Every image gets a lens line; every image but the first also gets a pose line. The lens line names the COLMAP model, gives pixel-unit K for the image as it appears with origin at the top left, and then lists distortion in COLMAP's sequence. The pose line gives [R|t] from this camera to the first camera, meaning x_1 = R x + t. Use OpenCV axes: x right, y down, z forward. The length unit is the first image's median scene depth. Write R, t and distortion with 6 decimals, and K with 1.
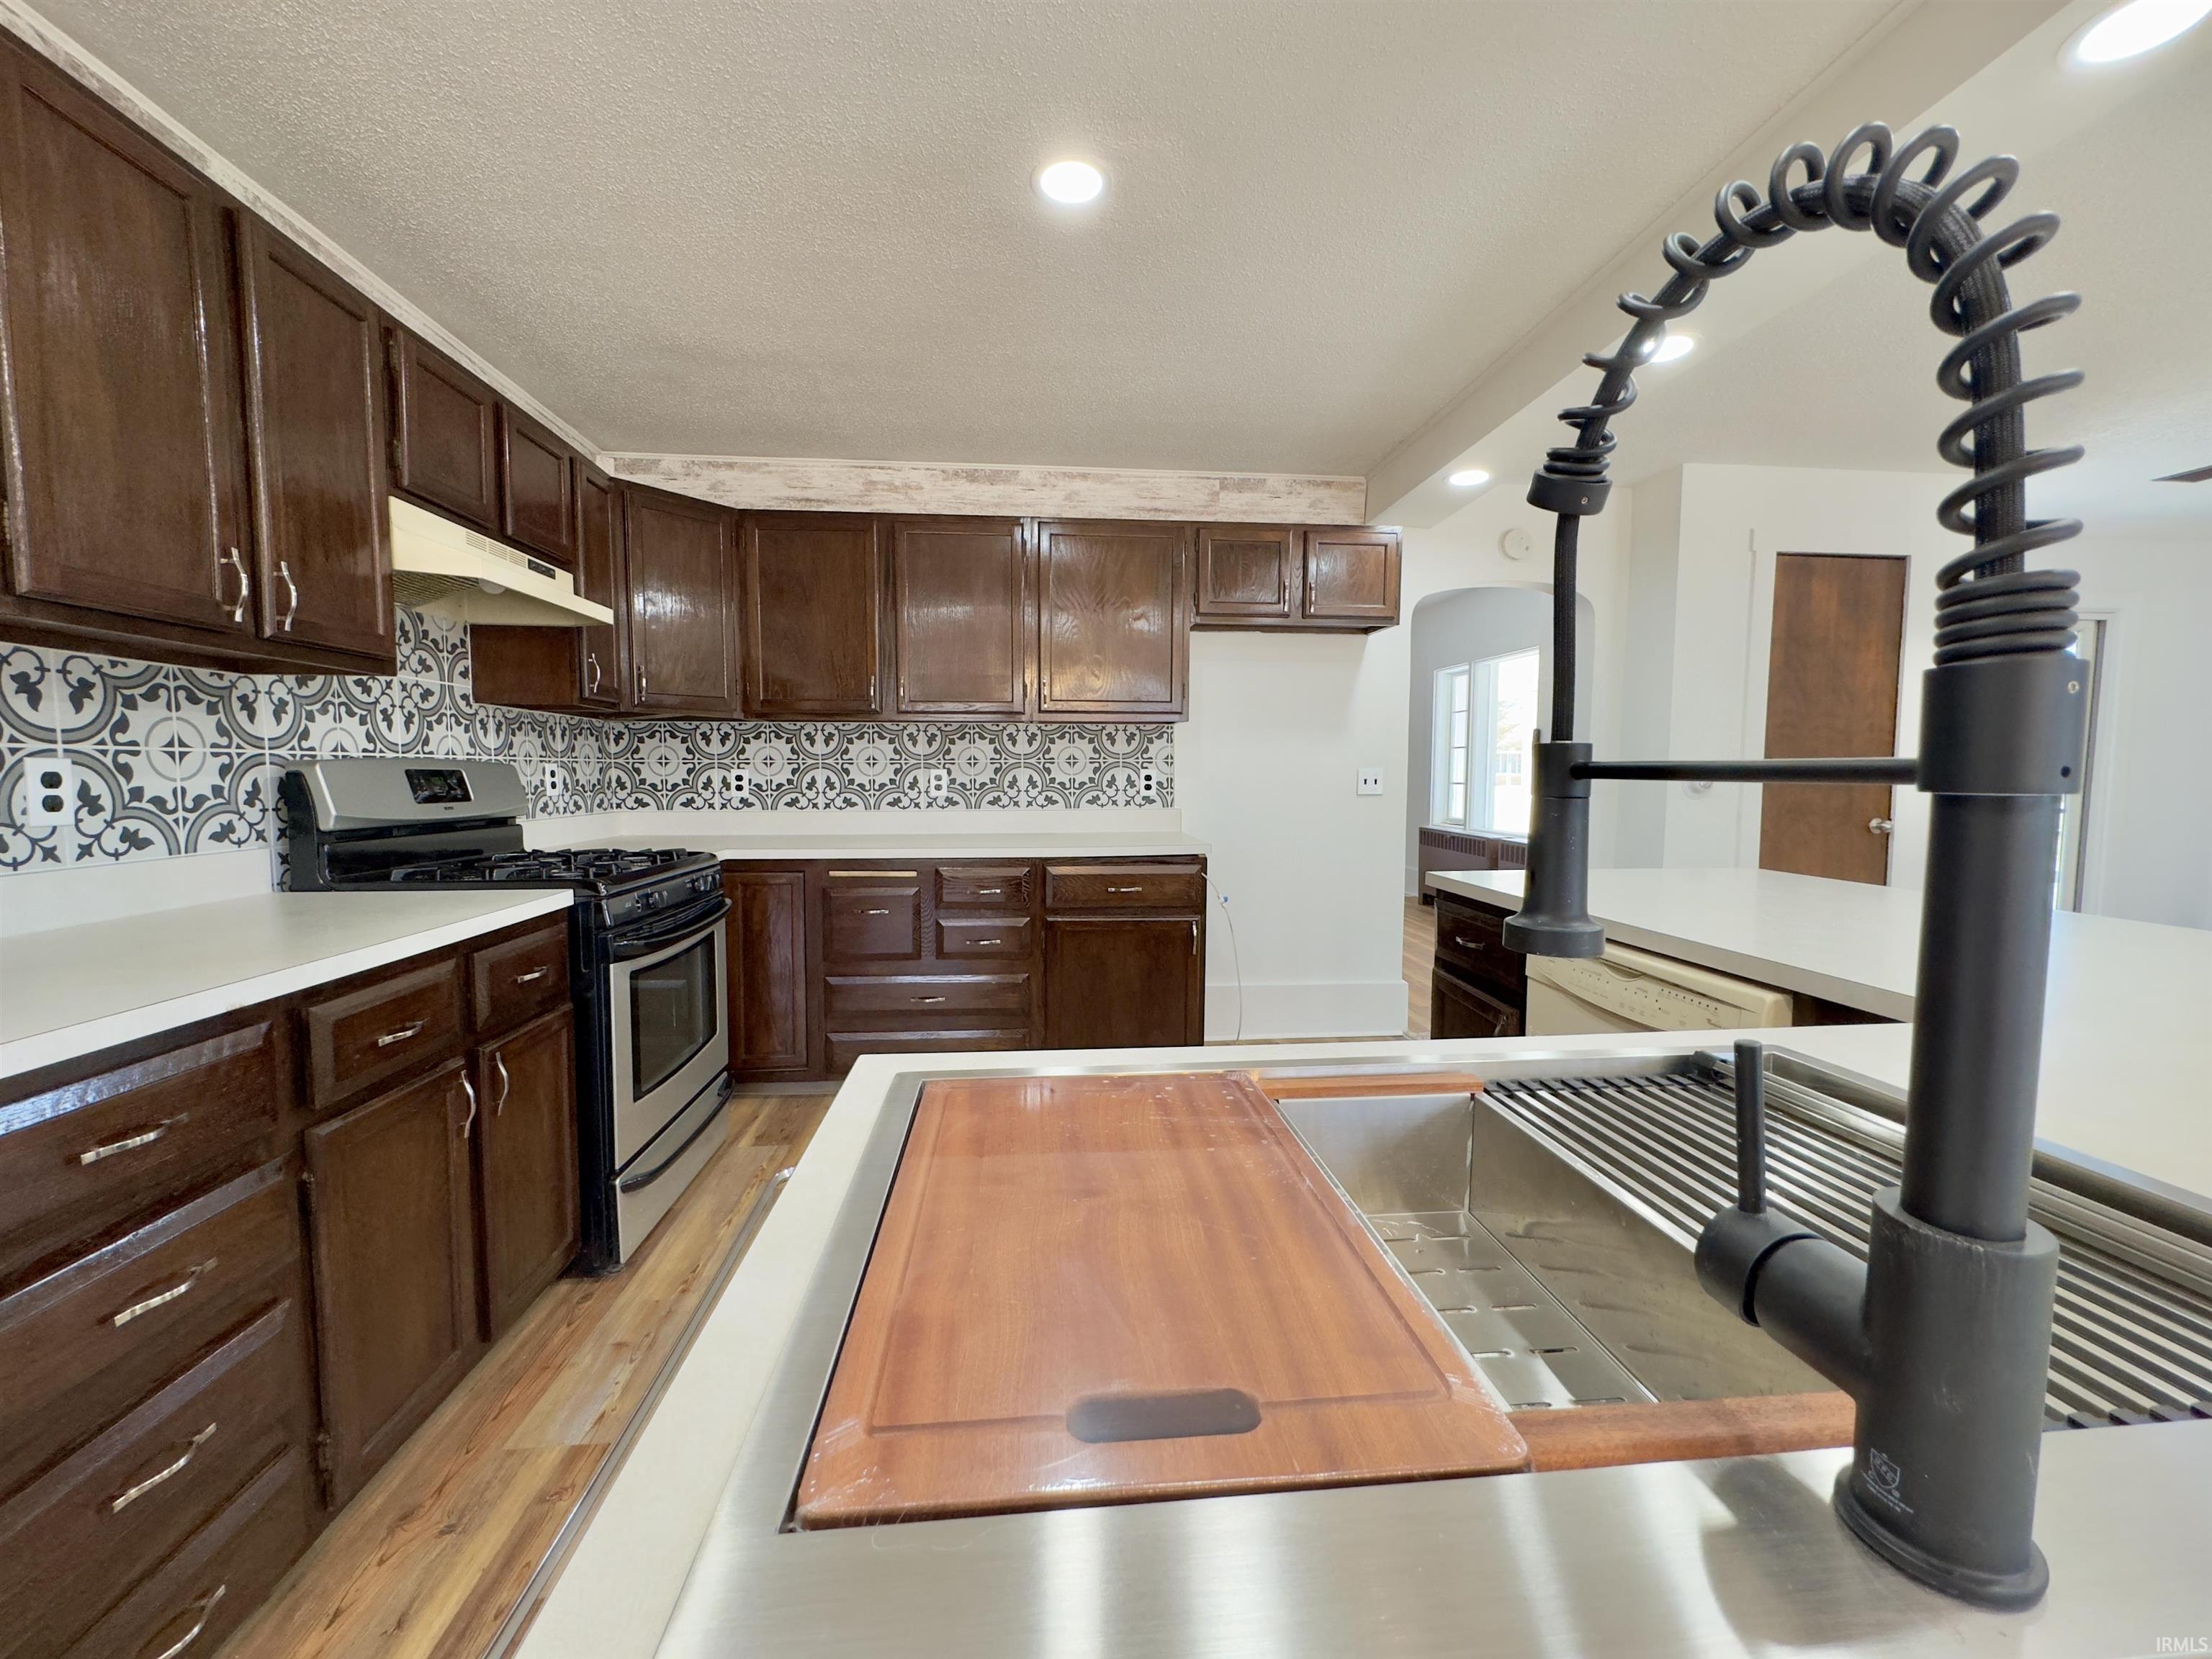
lens RADIAL K [[879.7, 0, 1104.4], [0, 879.7, 831.7], [0, 0, 1]] dist [-0.001834, 0.000099]
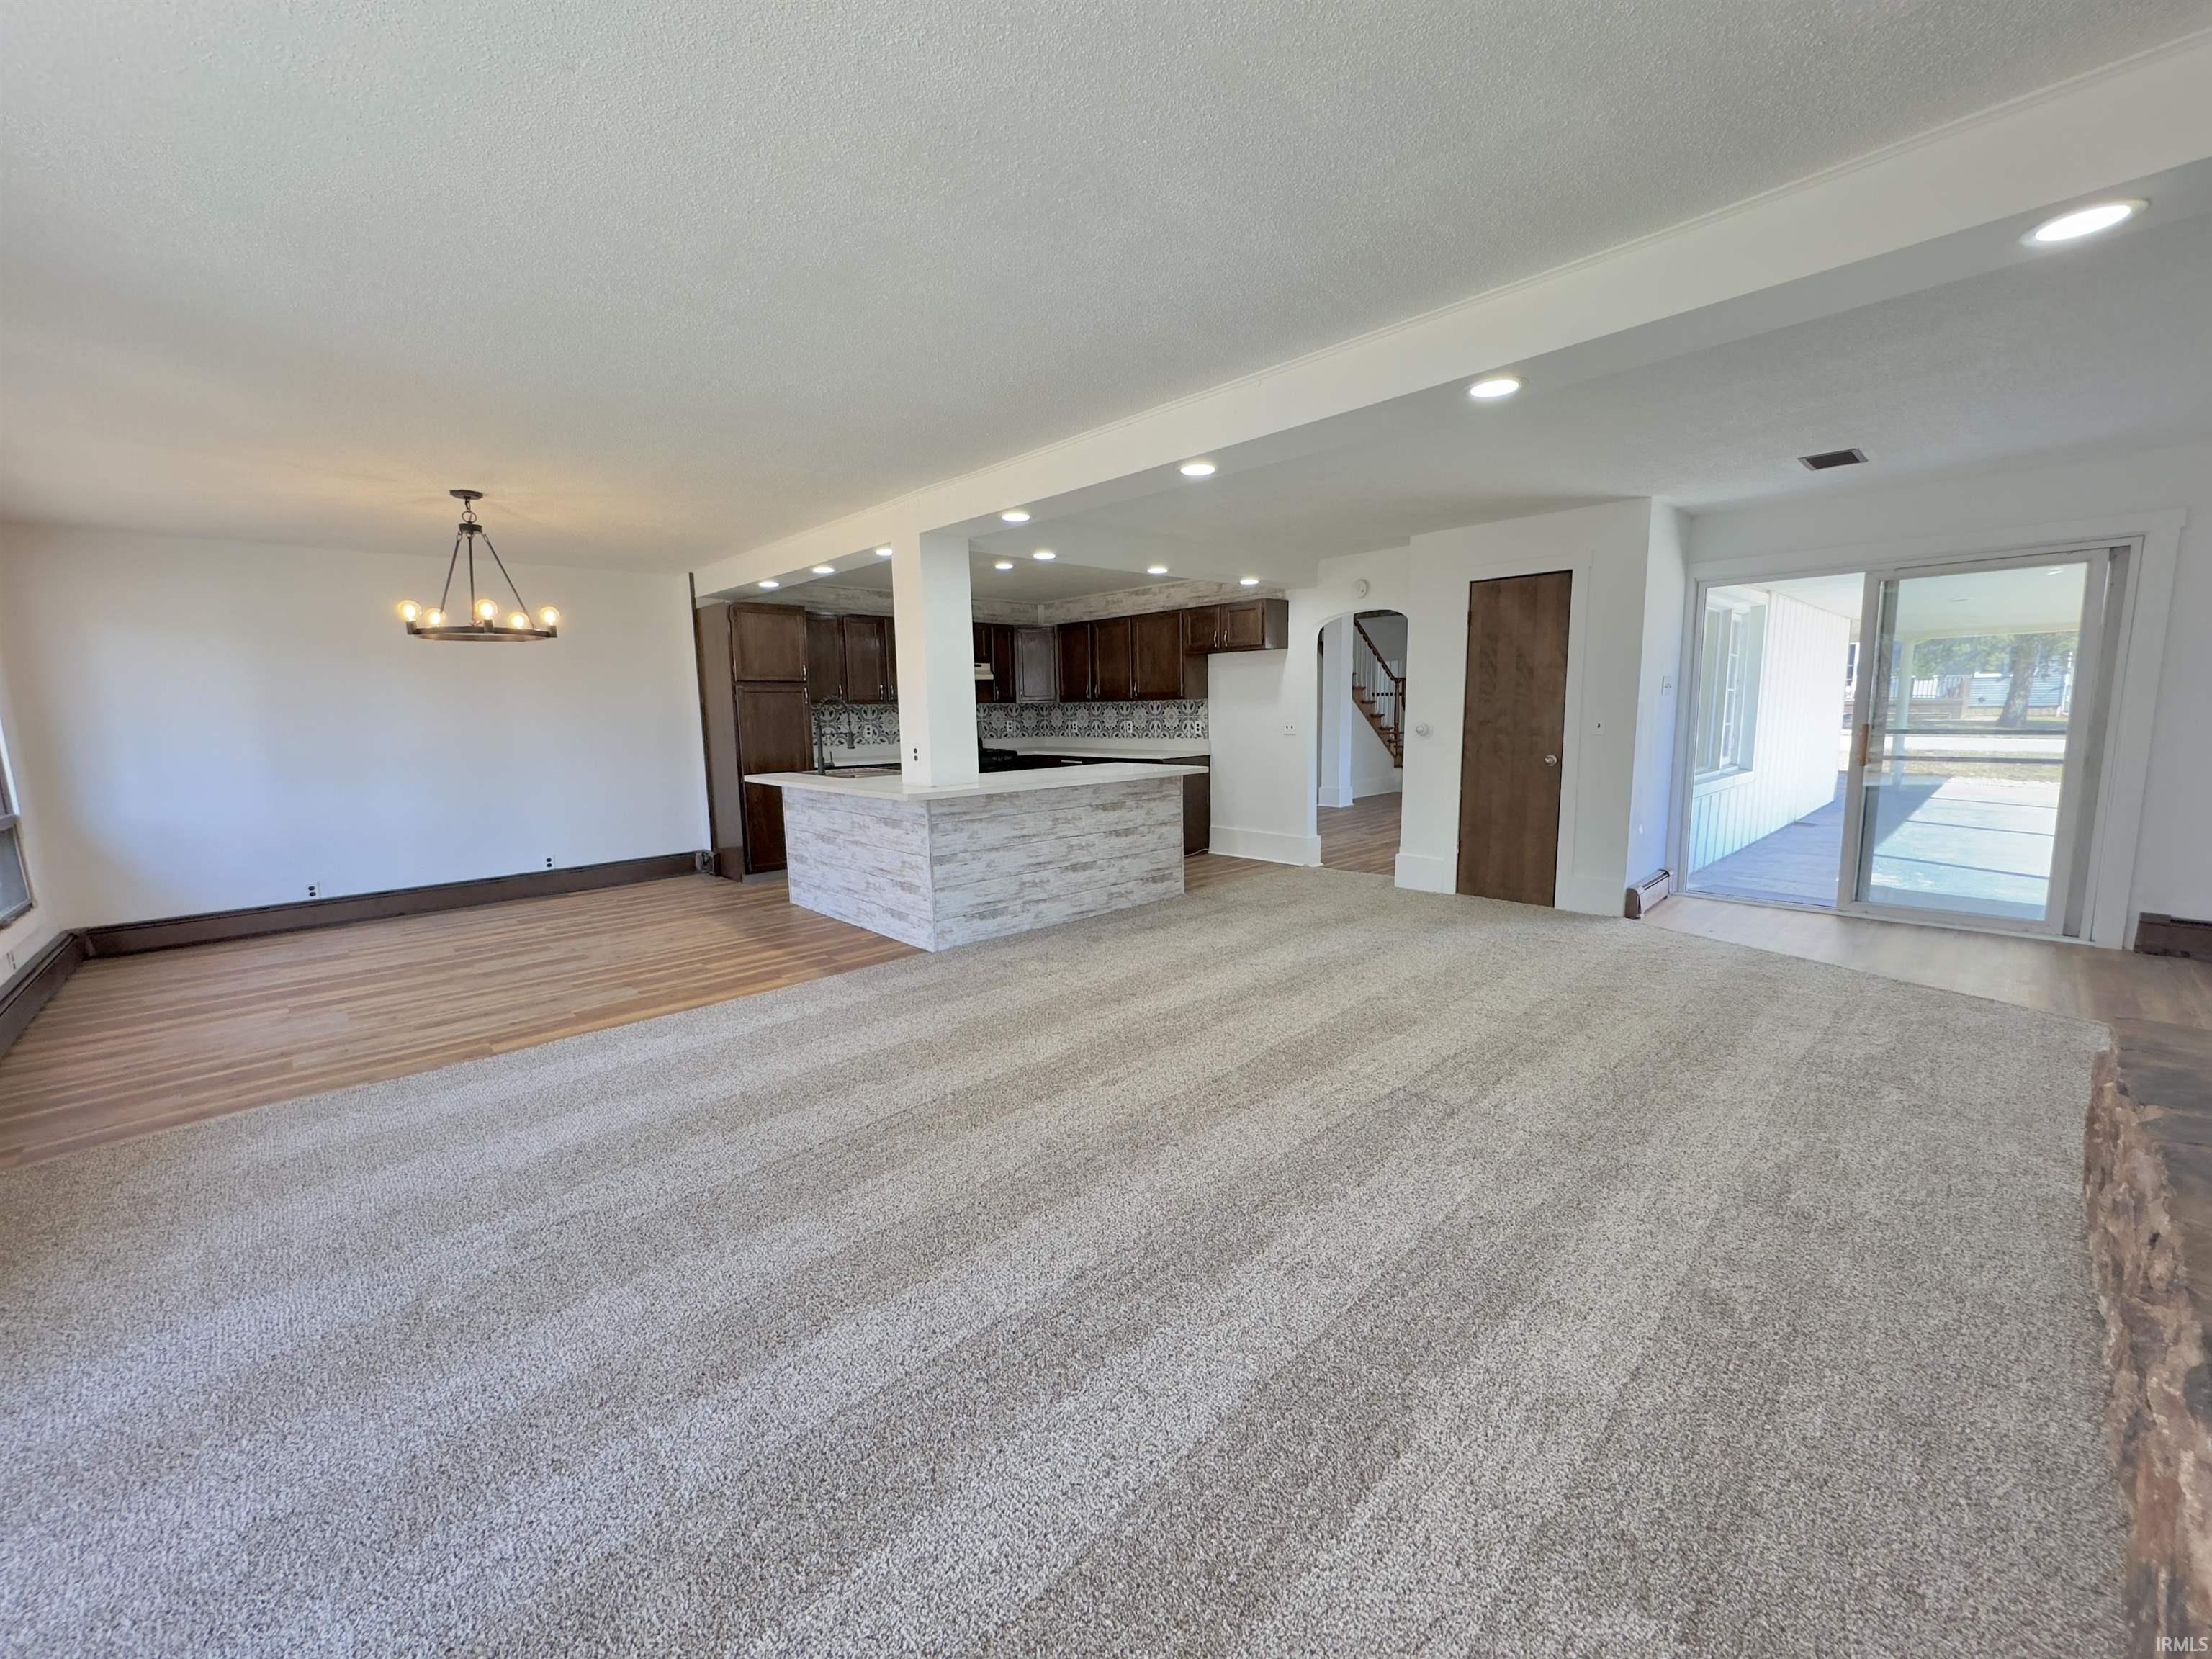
lens RADIAL K [[879.7, 0, 1104.4], [0, 879.7, 831.7], [0, 0, 1]] dist [-0.001834, 0.000099]
pose [[0.607650, 0.099519, -0.787945, 1.686926], [-0.036272, 0.994560, 0.097642, -0.004719], [0.793376, -0.030752, 0.607954, -0.491516]]
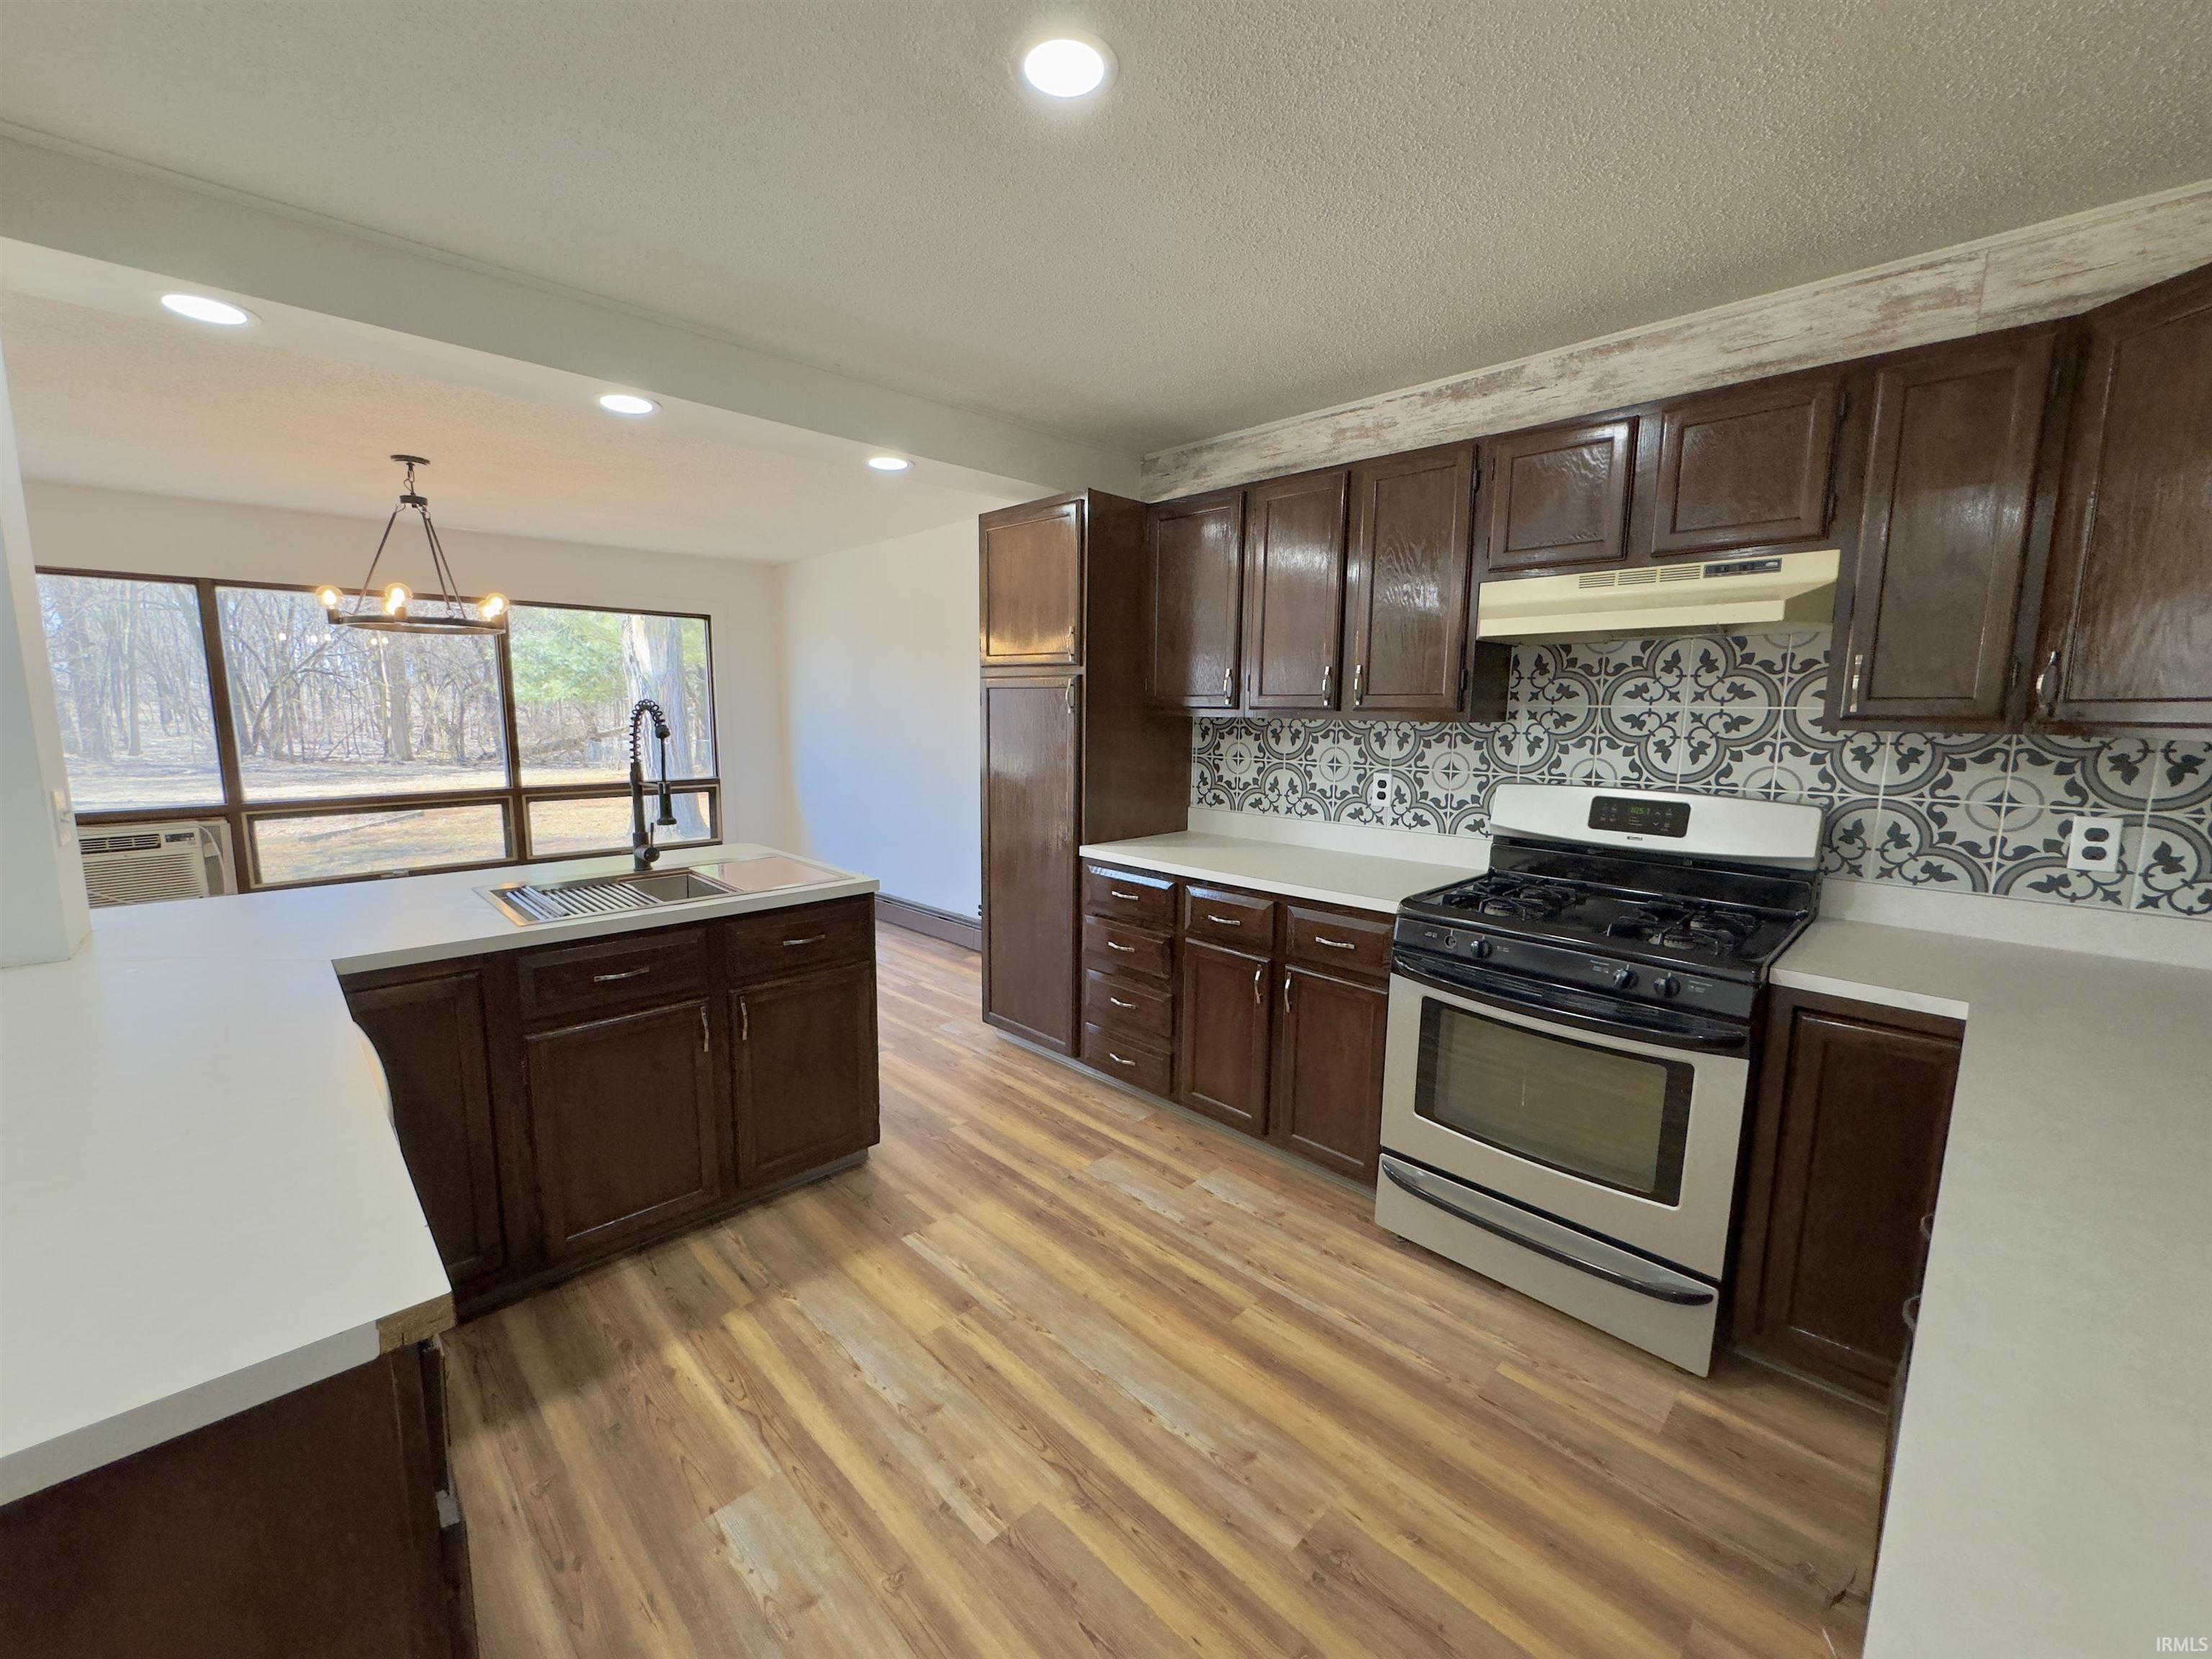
lens RADIAL K [[881.6, 0, 1101.3], [0, 881.6, 829.7], [0, 0, 1]] dist [0.000832, 0.000632]
pose [[-0.780175, 0.081556, -0.620223, 0.240625], [-0.051042, 0.979860, 0.193051, -0.130714], [0.623476, 0.182271, -0.760299, 0.894983]]
